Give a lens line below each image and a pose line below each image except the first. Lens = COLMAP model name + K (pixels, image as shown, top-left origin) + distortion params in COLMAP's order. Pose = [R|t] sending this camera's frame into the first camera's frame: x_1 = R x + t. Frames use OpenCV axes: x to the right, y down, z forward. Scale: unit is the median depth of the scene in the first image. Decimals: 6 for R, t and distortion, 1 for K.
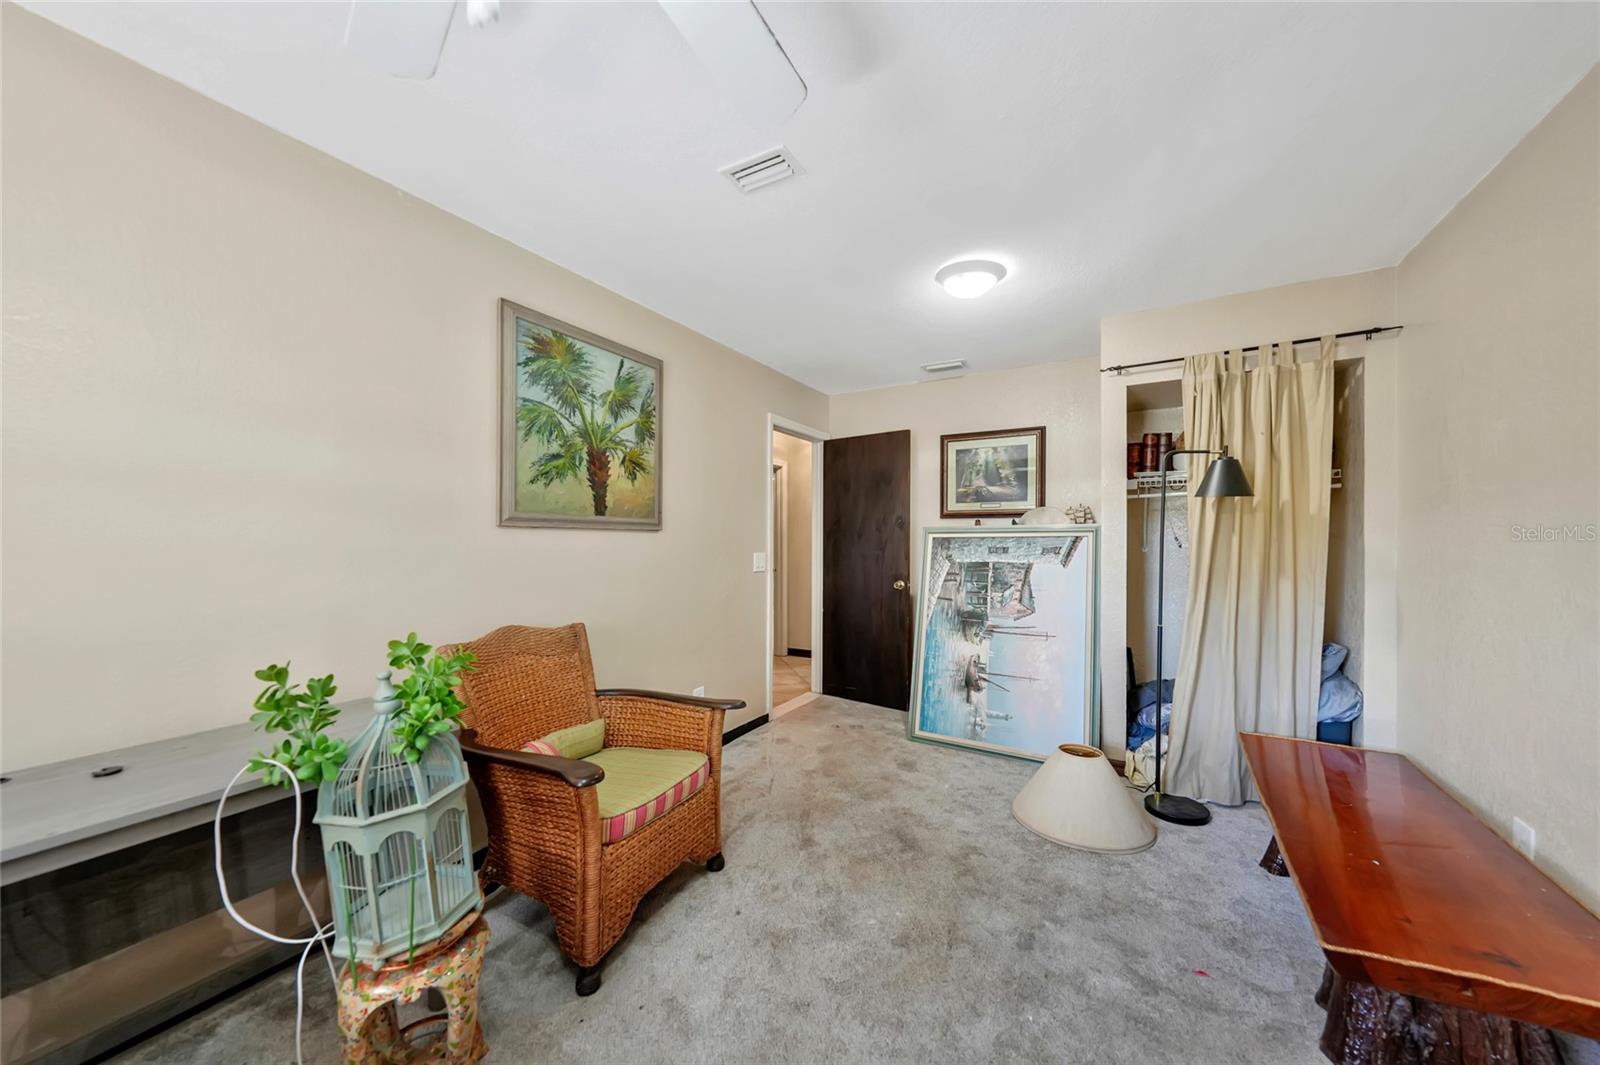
lens RADIAL K [[551.2, 0, 800.0], [0, 551.2, 532.5], [0, 0, 1]] dist [-0.011633, 0.000005]
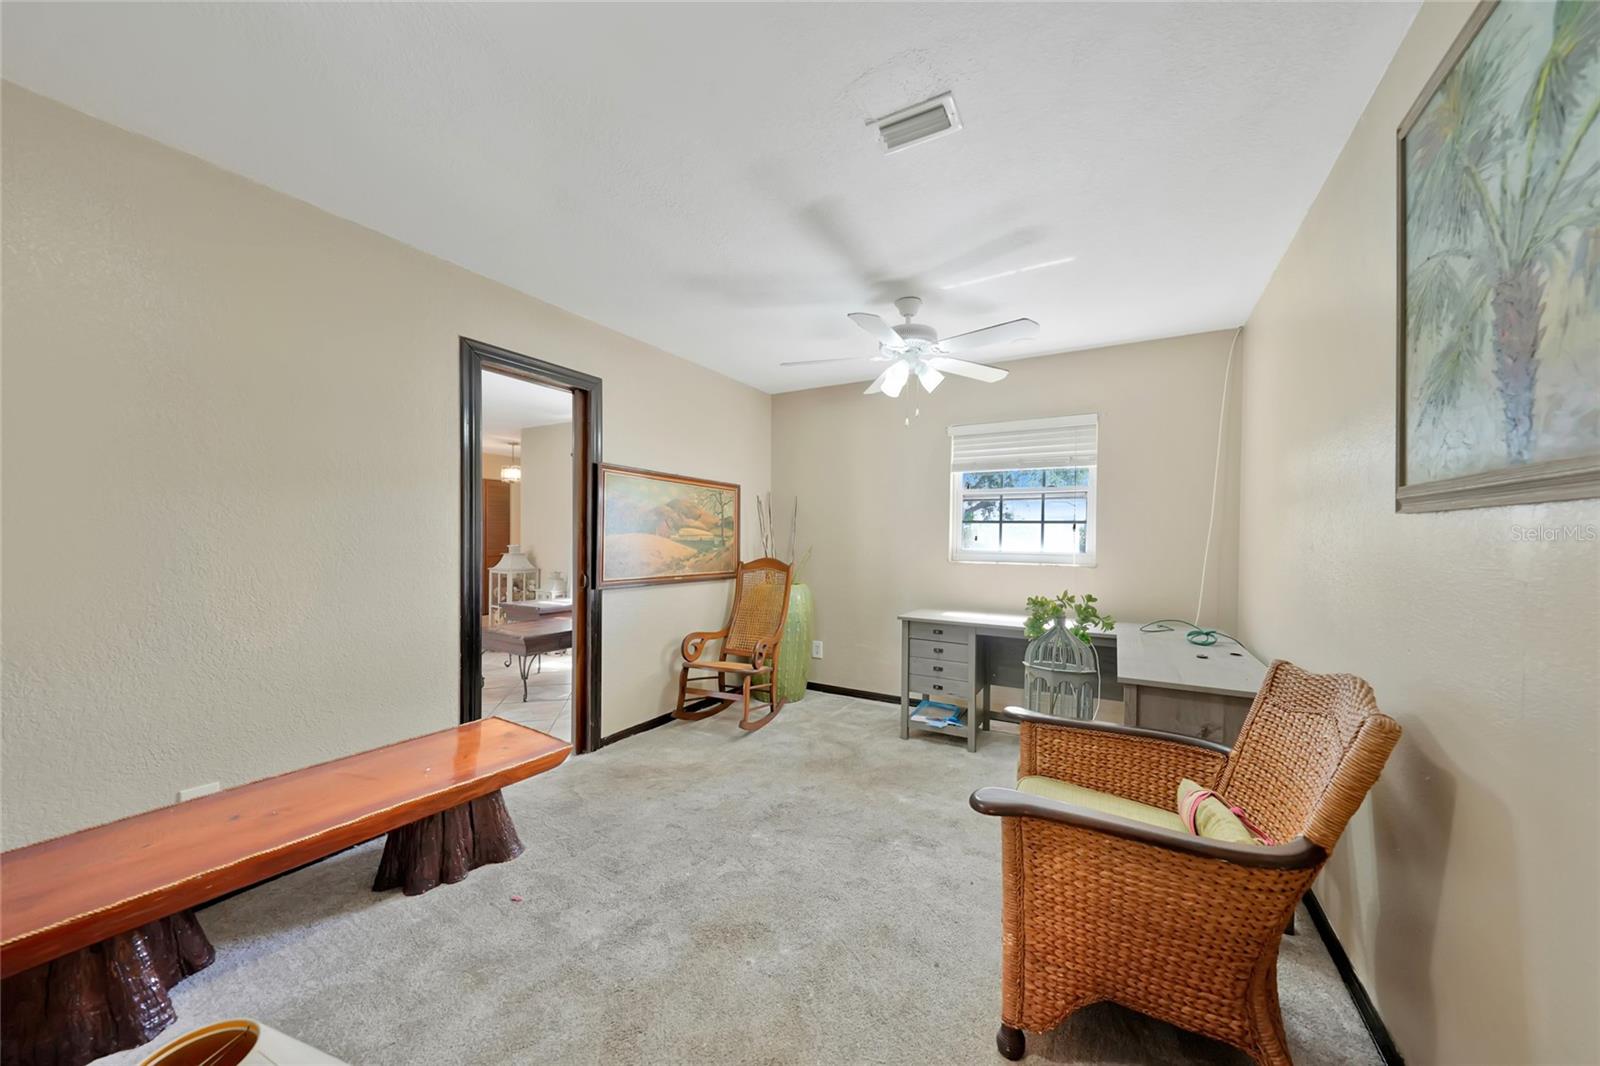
lens RADIAL K [[551.2, 0, 800.0], [0, 551.2, 533.0], [0, 0, 1]] dist [-0.011633, 0.000005]
pose [[-0.999798, -0.009933, 0.017493, 0.100772], [-0.010031, 0.999934, -0.005514, 0.024539], [-0.017437, -0.005688, -0.999832, 1.991055]]
